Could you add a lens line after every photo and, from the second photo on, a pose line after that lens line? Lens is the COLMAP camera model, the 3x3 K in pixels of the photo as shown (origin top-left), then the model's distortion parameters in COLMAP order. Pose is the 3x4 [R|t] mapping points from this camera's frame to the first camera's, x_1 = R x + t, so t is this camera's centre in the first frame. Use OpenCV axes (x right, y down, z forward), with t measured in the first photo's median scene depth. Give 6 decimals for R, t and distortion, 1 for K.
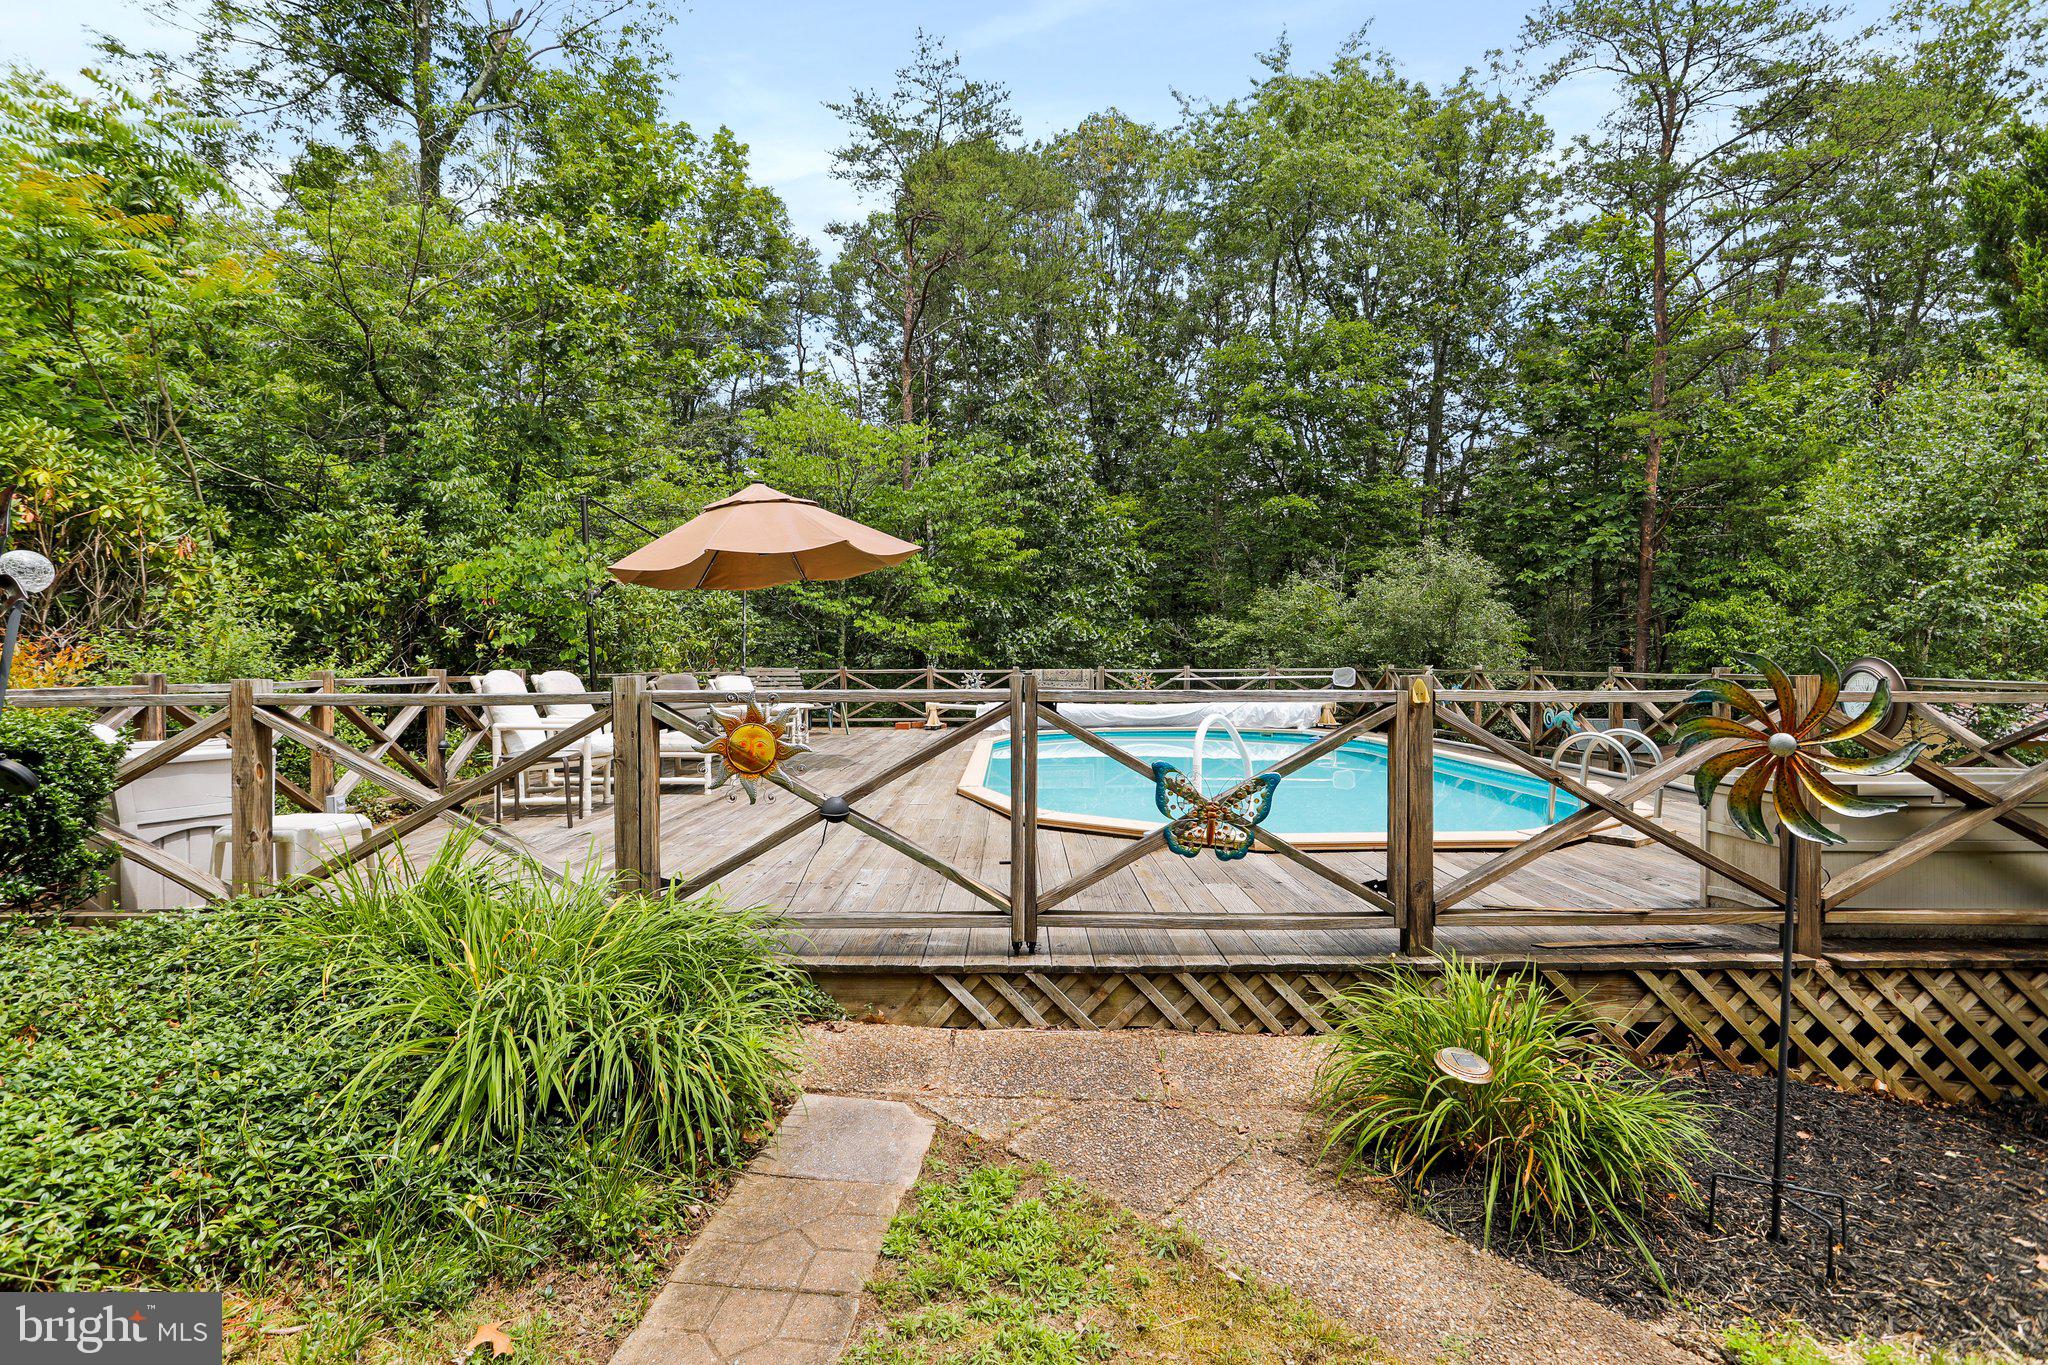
lens RADIAL K [[1011.6, 0, 1033.3], [0, 1011.6, 670.0], [0, 0, 1]] dist [-0.039717, 0.028900]
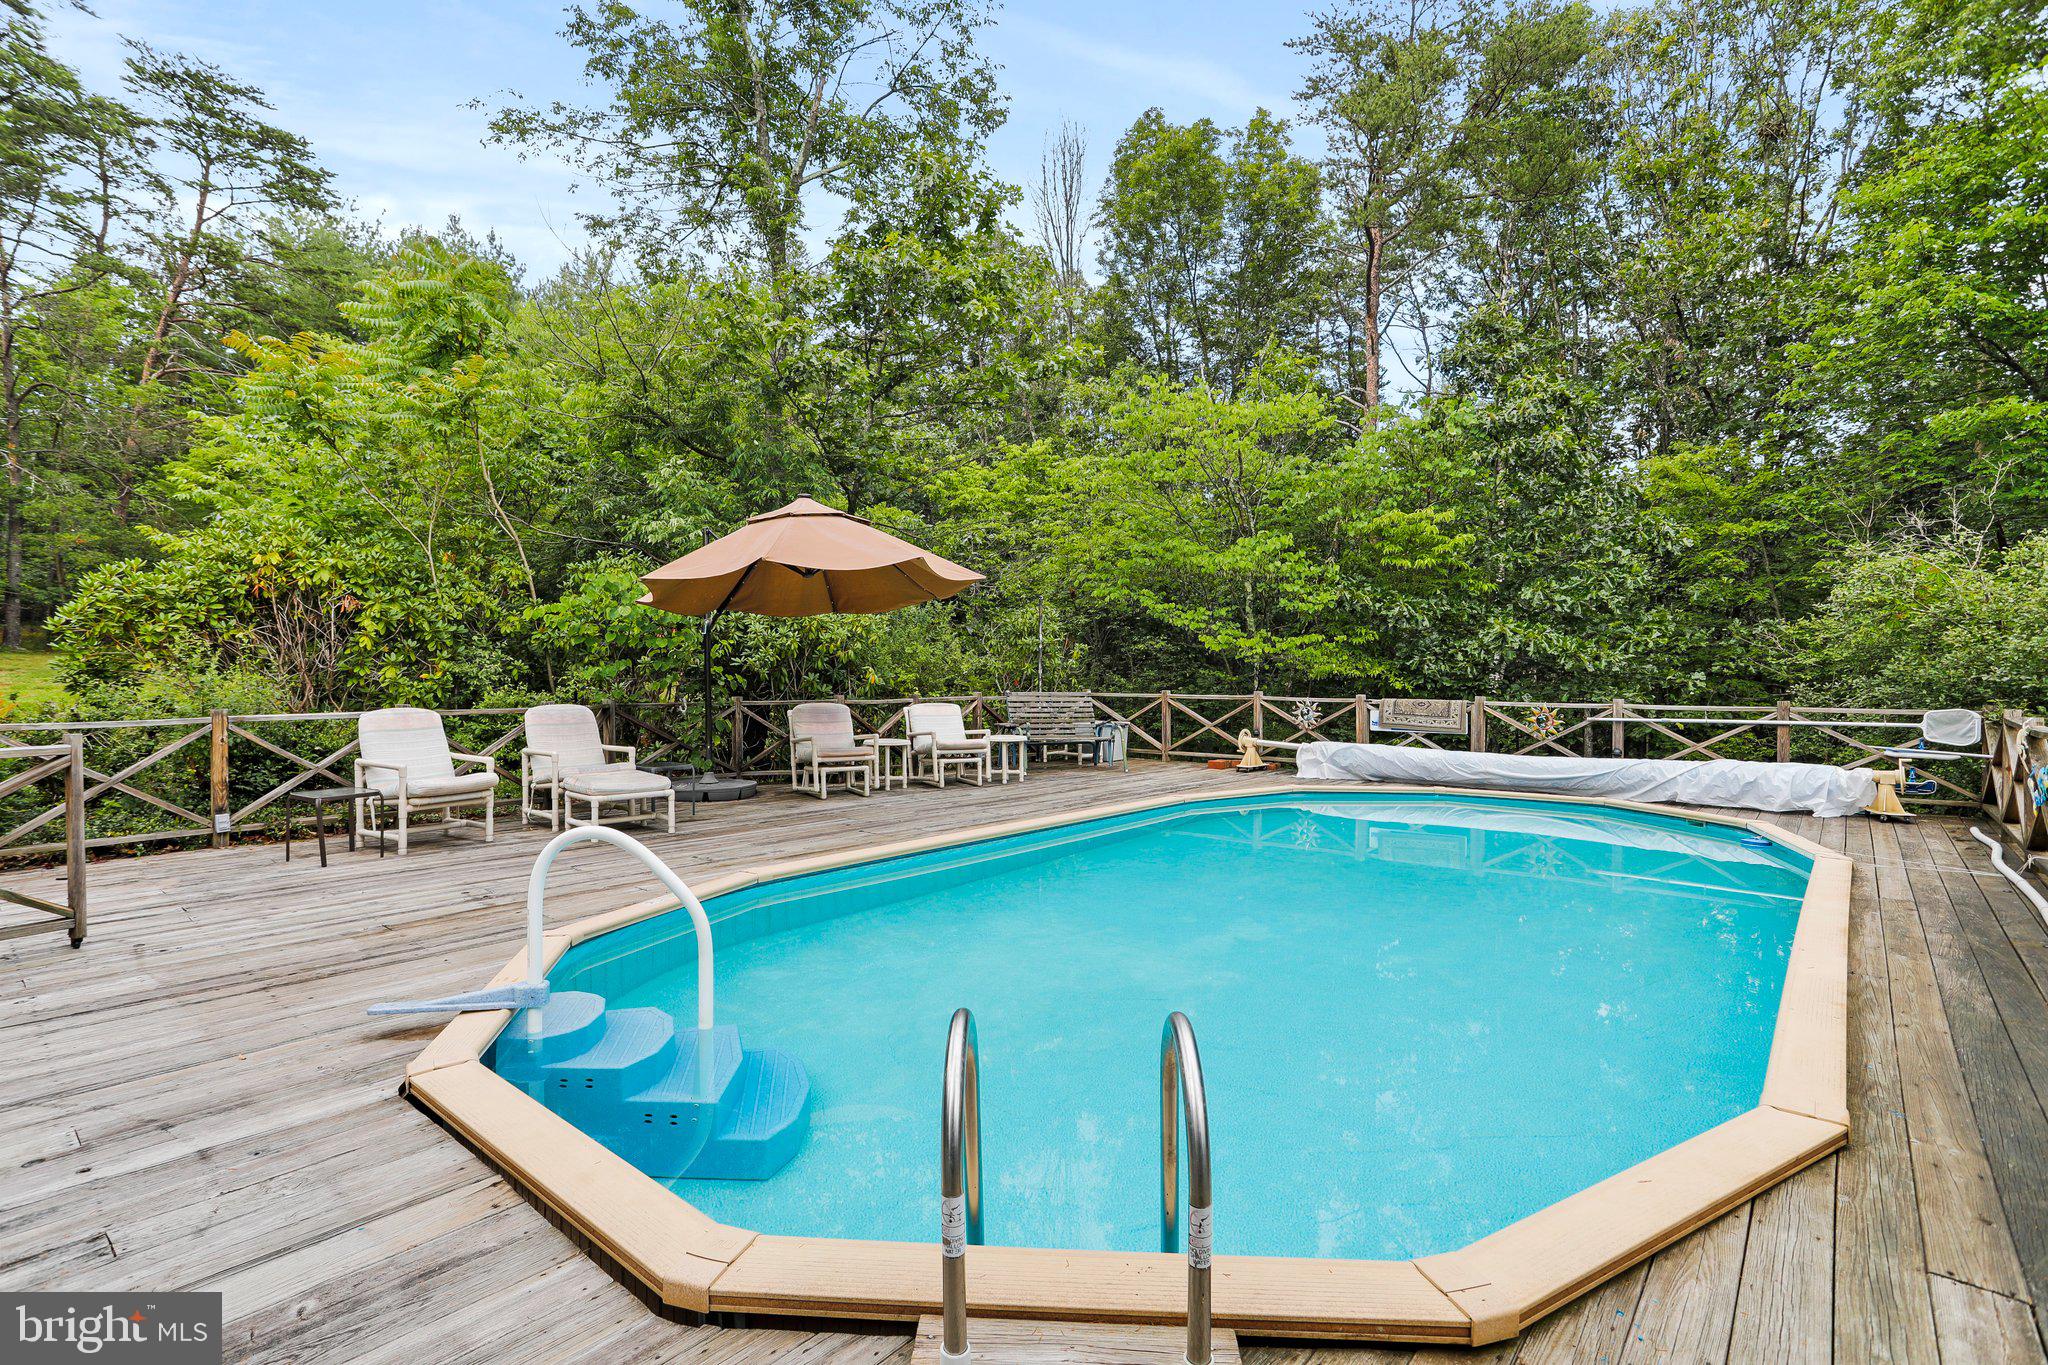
lens RADIAL K [[1011.6, 0, 1033.3], [0, 1011.6, 670.0], [0, 0, 1]] dist [-0.039717, 0.028900]
pose [[0.764454, 0.006581, -0.644644, 0.279663], [-0.013873, 0.999884, -0.006244, -0.013173], [0.644529, 0.013716, 0.764457, 0.286280]]
